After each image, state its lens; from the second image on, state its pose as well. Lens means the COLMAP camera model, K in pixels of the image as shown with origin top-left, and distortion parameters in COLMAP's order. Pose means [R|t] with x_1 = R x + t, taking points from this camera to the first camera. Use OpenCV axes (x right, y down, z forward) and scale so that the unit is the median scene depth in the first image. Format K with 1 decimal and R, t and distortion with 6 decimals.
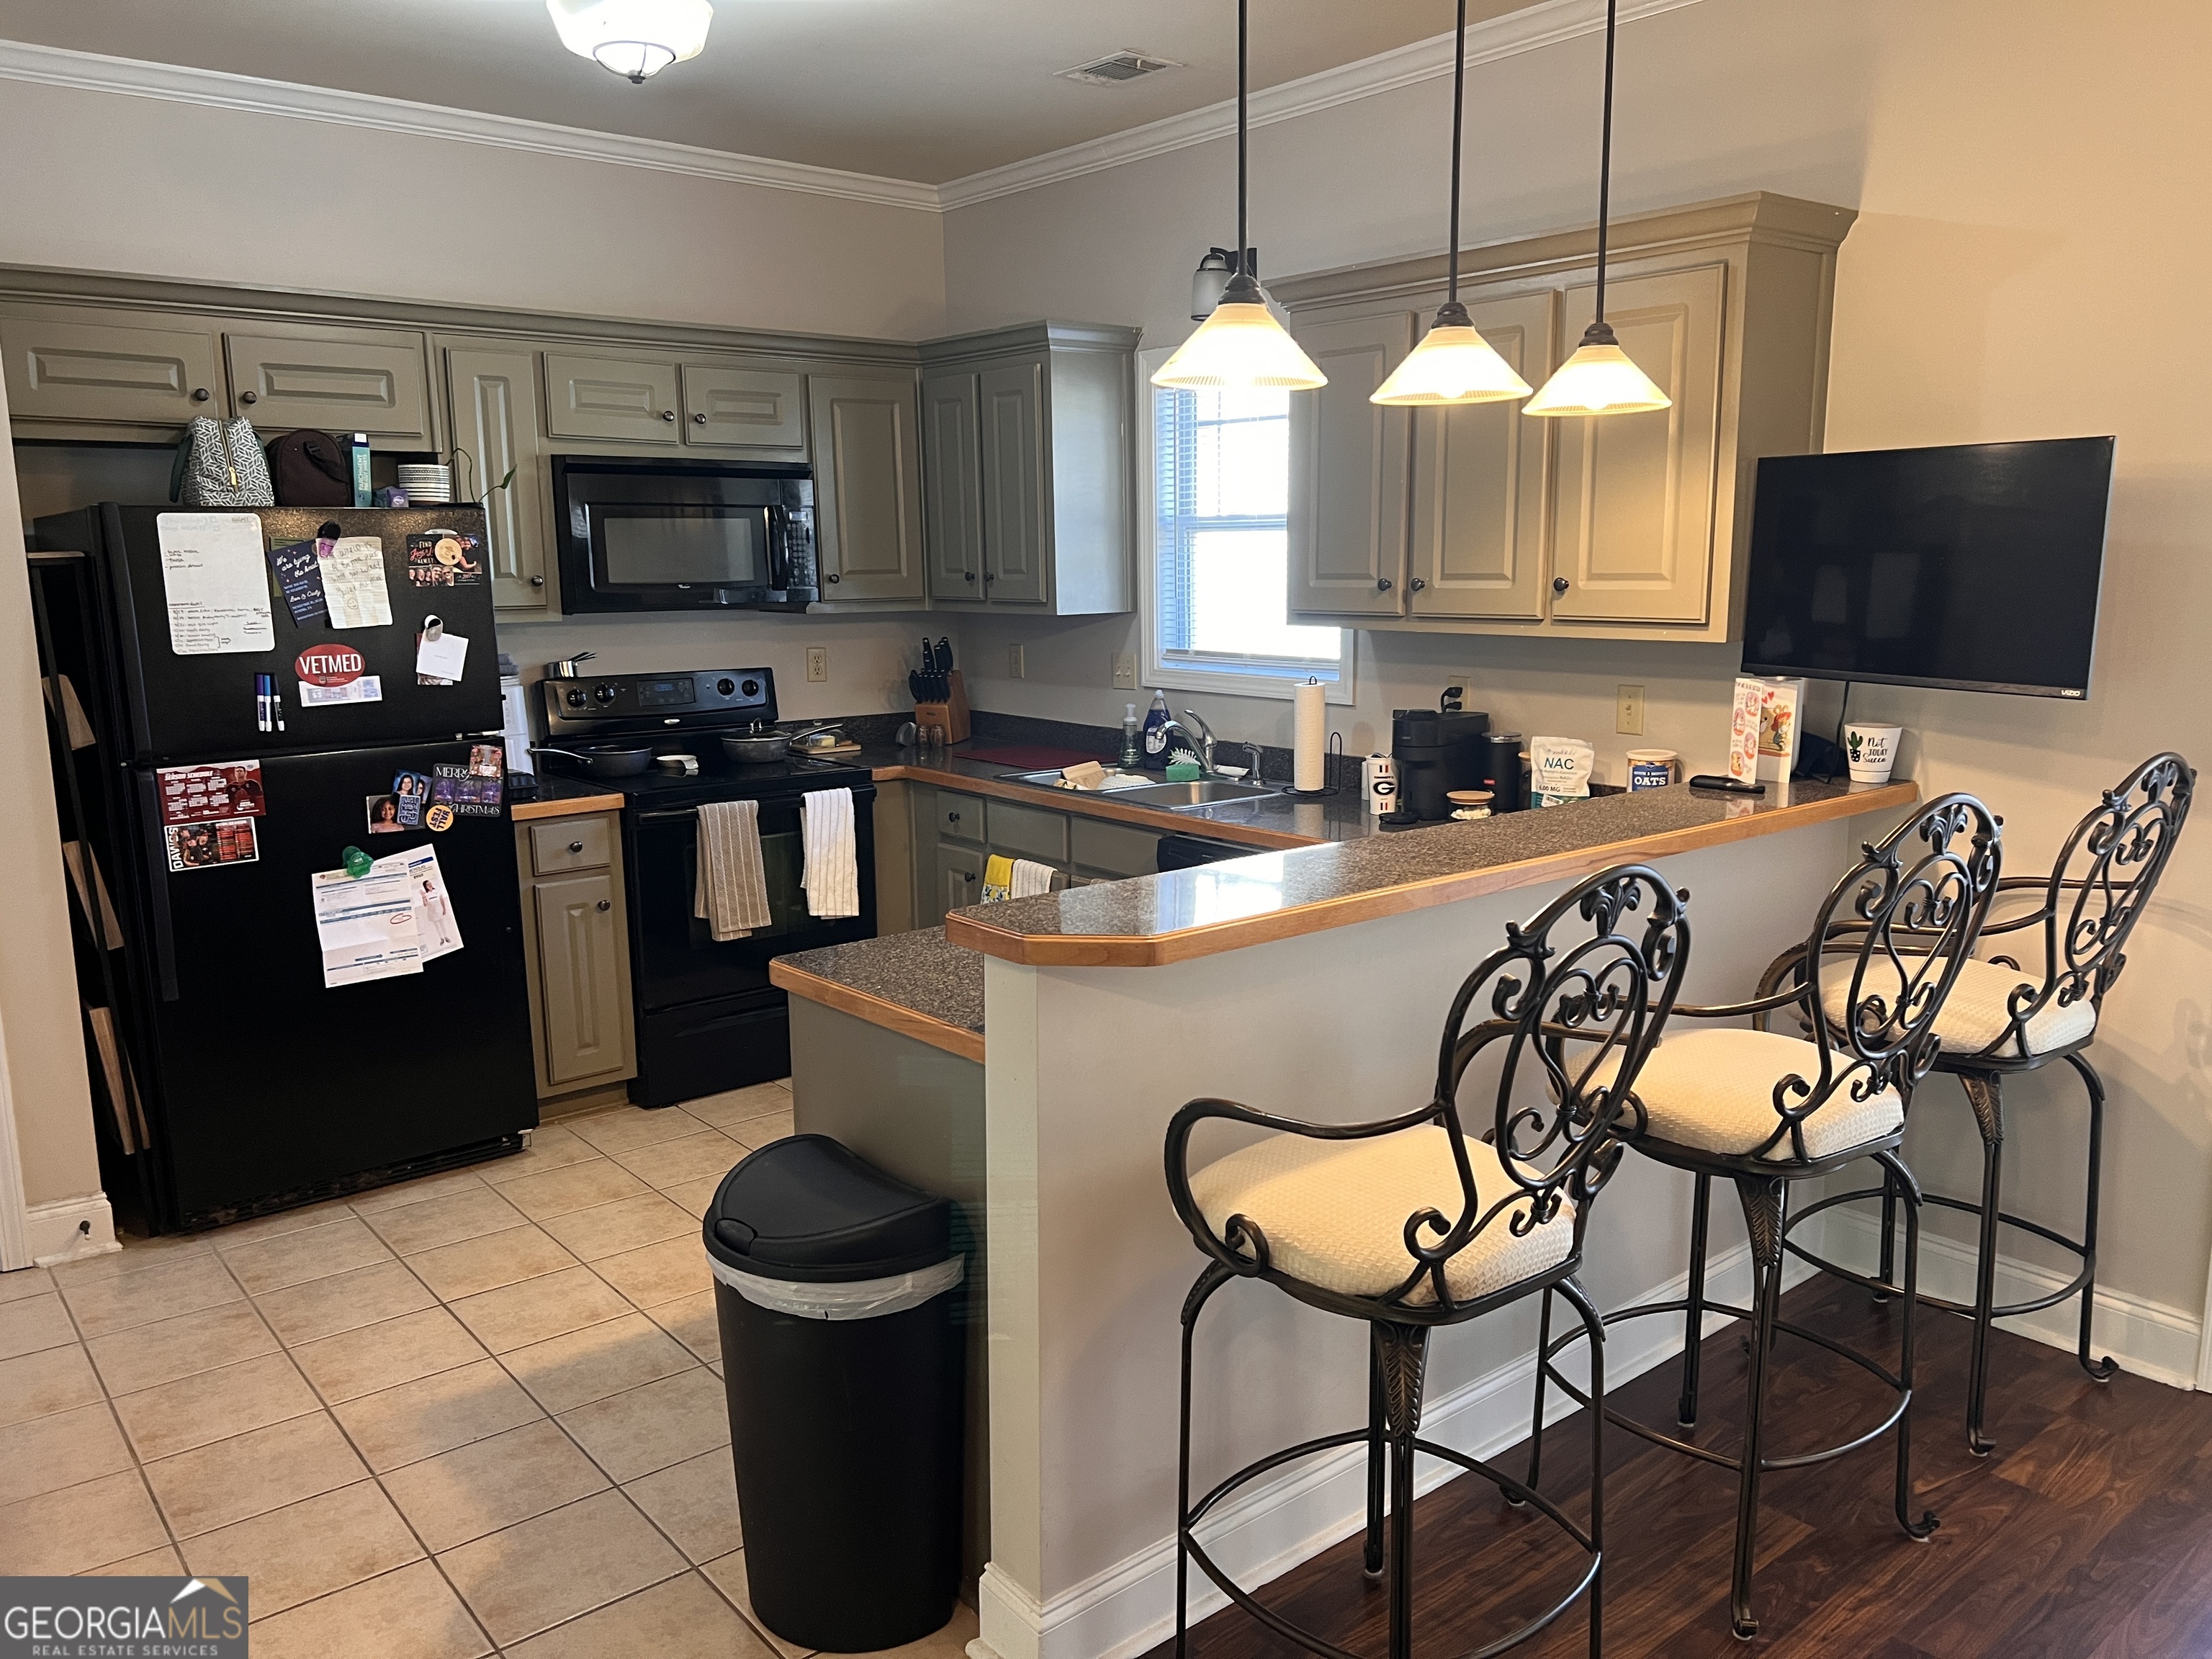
lens RADIAL K [[1676.7, 0, 1113.8], [0, 1676.7, 834.0], [0, 0, 1]] dist [0.032063, -0.005692]
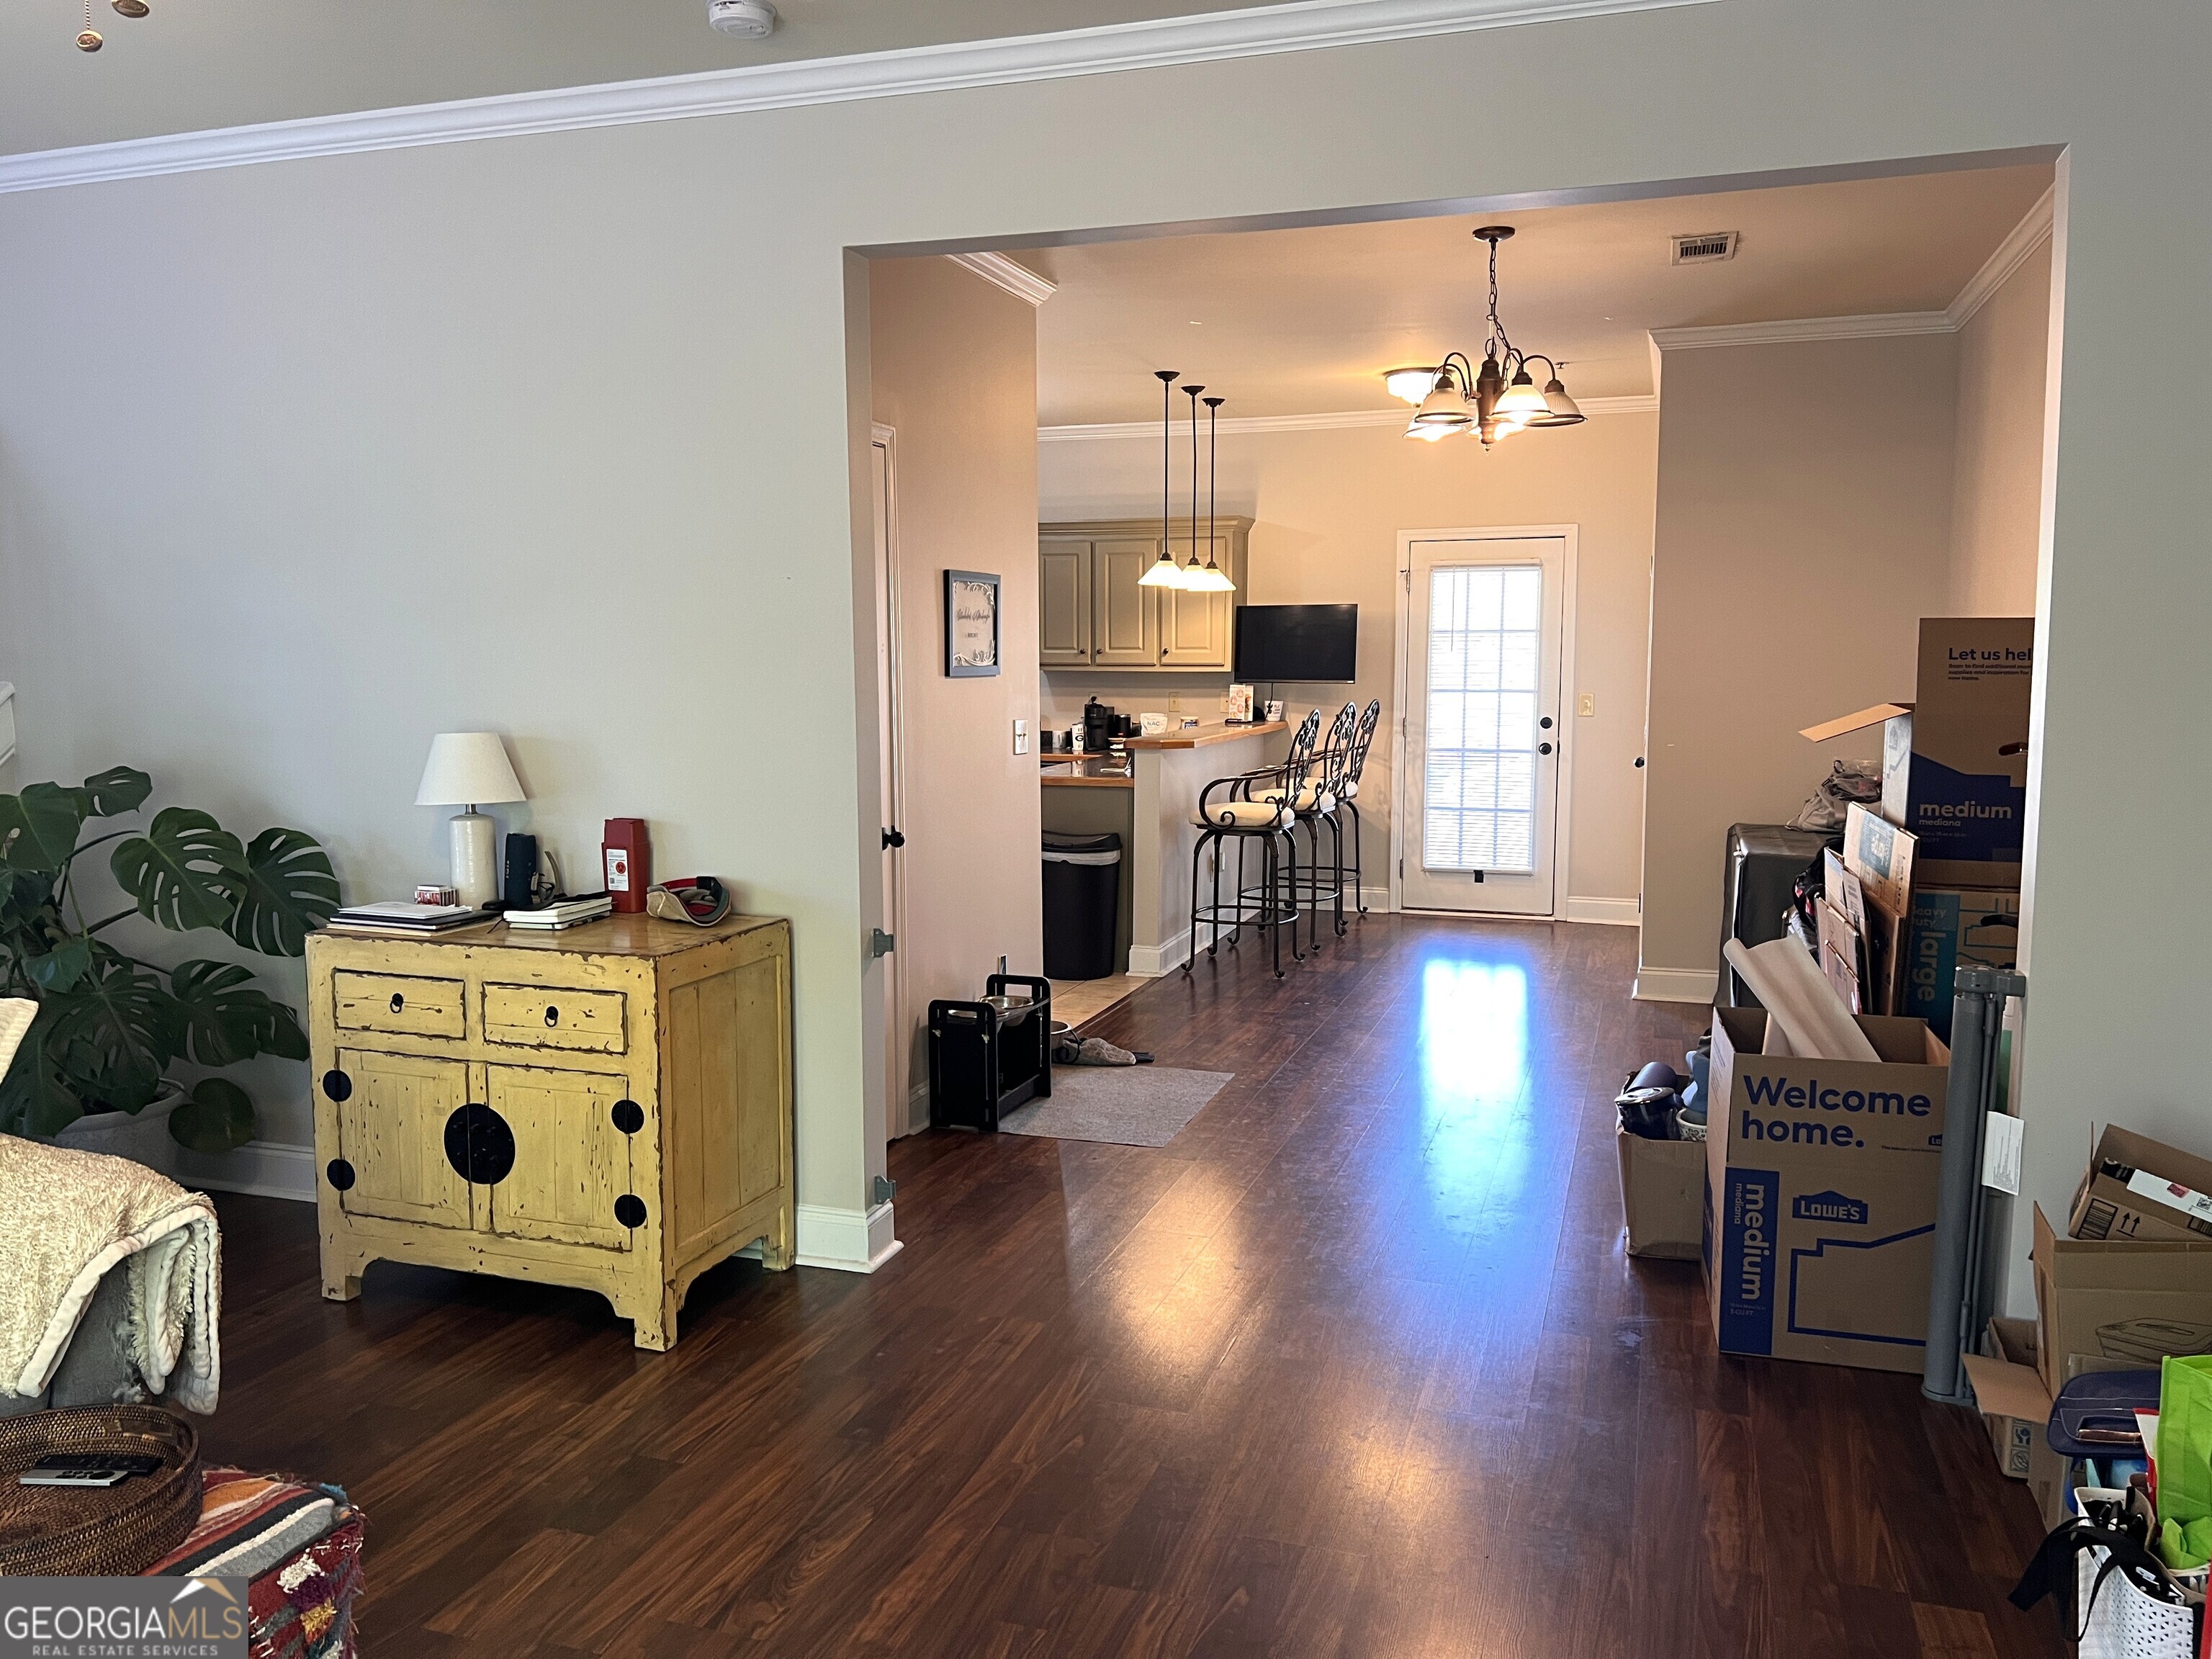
lens RADIAL K [[1676.7, 0, 1099.5], [0, 1676.7, 836.8], [0, 0, 1]] dist [0.032063, -0.005692]
pose [[0.851156, -0.052942, 0.522236, -1.256831], [0.082423, 0.996039, -0.033361, 0.228287], [-0.518401, 0.071440, 0.852148, -1.198812]]
